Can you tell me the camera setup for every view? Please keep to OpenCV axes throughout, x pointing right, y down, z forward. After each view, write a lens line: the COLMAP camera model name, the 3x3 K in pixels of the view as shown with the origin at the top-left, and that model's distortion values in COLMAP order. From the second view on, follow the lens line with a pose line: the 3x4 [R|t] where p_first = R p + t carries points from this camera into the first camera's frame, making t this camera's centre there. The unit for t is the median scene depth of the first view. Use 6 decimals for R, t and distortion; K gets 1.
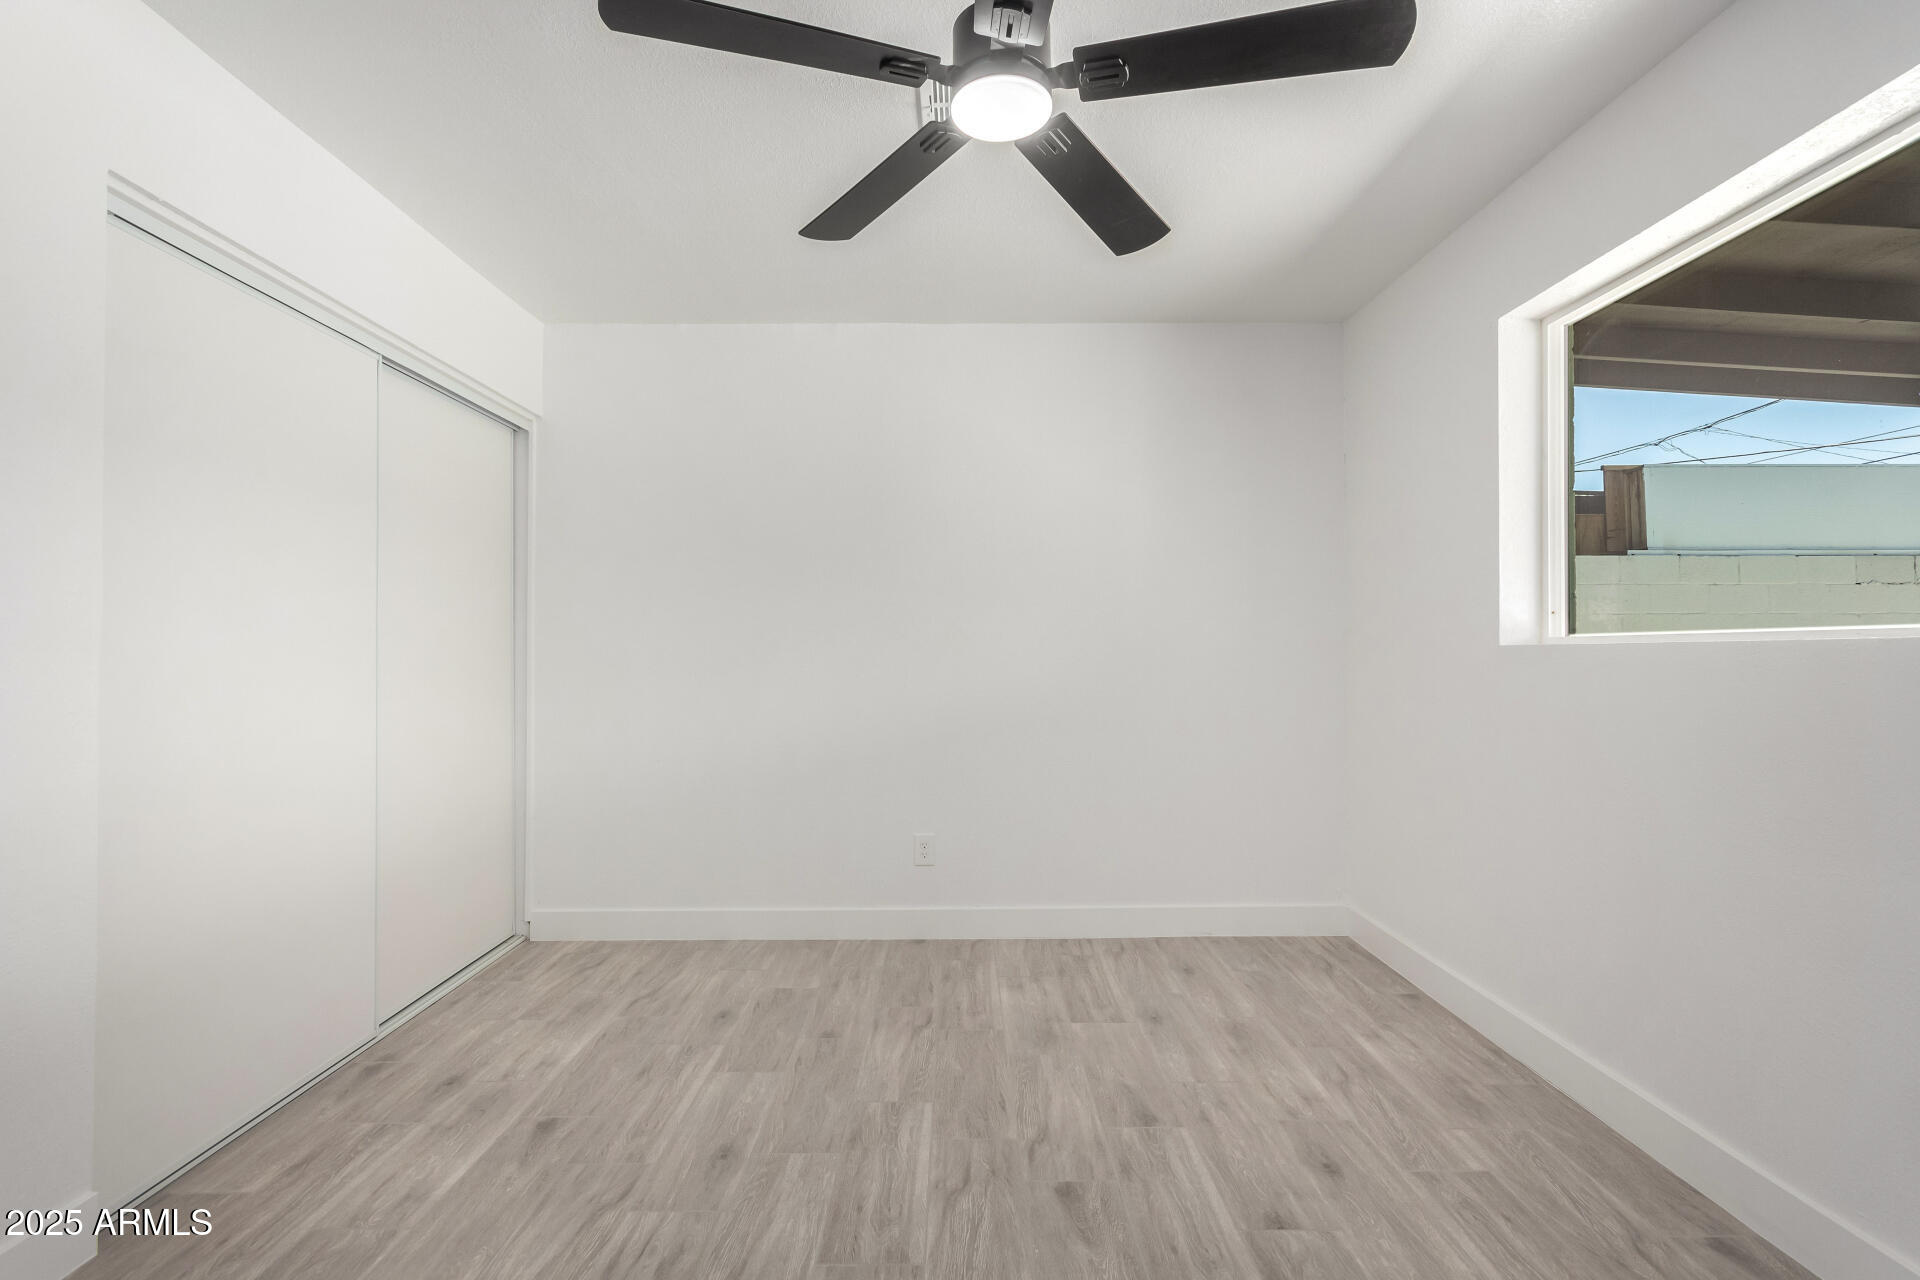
lens RADIAL K [[910.2, 0, 960.0], [0, 910.2, 640.0], [0, 0, 1]] dist [0.003742, 0.000518]
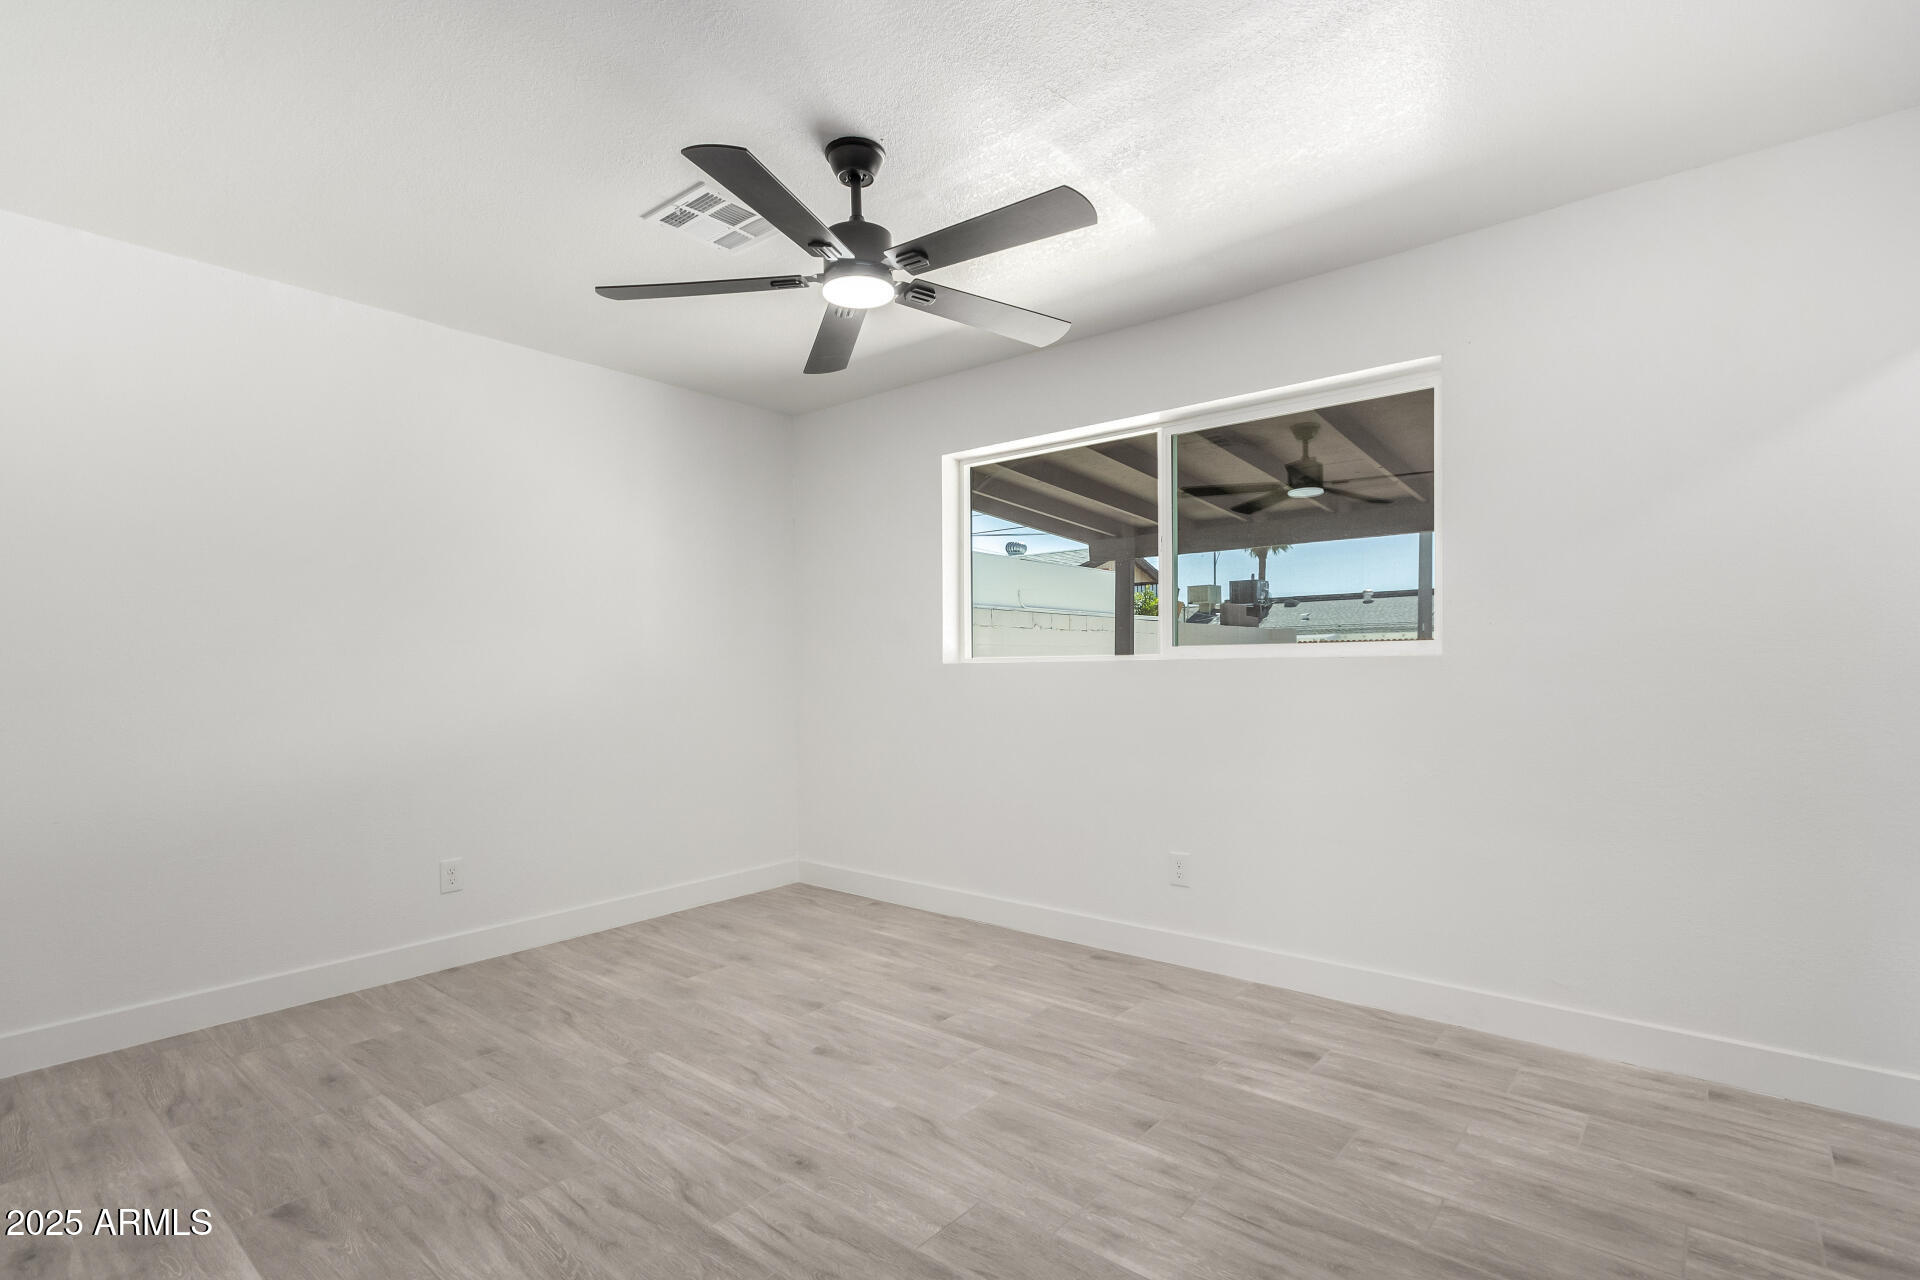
lens RADIAL K [[905.9, 0, 963.9], [0, 905.9, 668.7], [0, 0, 1]] dist [0.014189, 0.000115]
pose [[0.642779, -0.003183, 0.766045, -0.594236], [-0.004489, 0.999959, 0.007922, 0.001778], [-0.766038, -0.008531, 0.642738, -0.047379]]
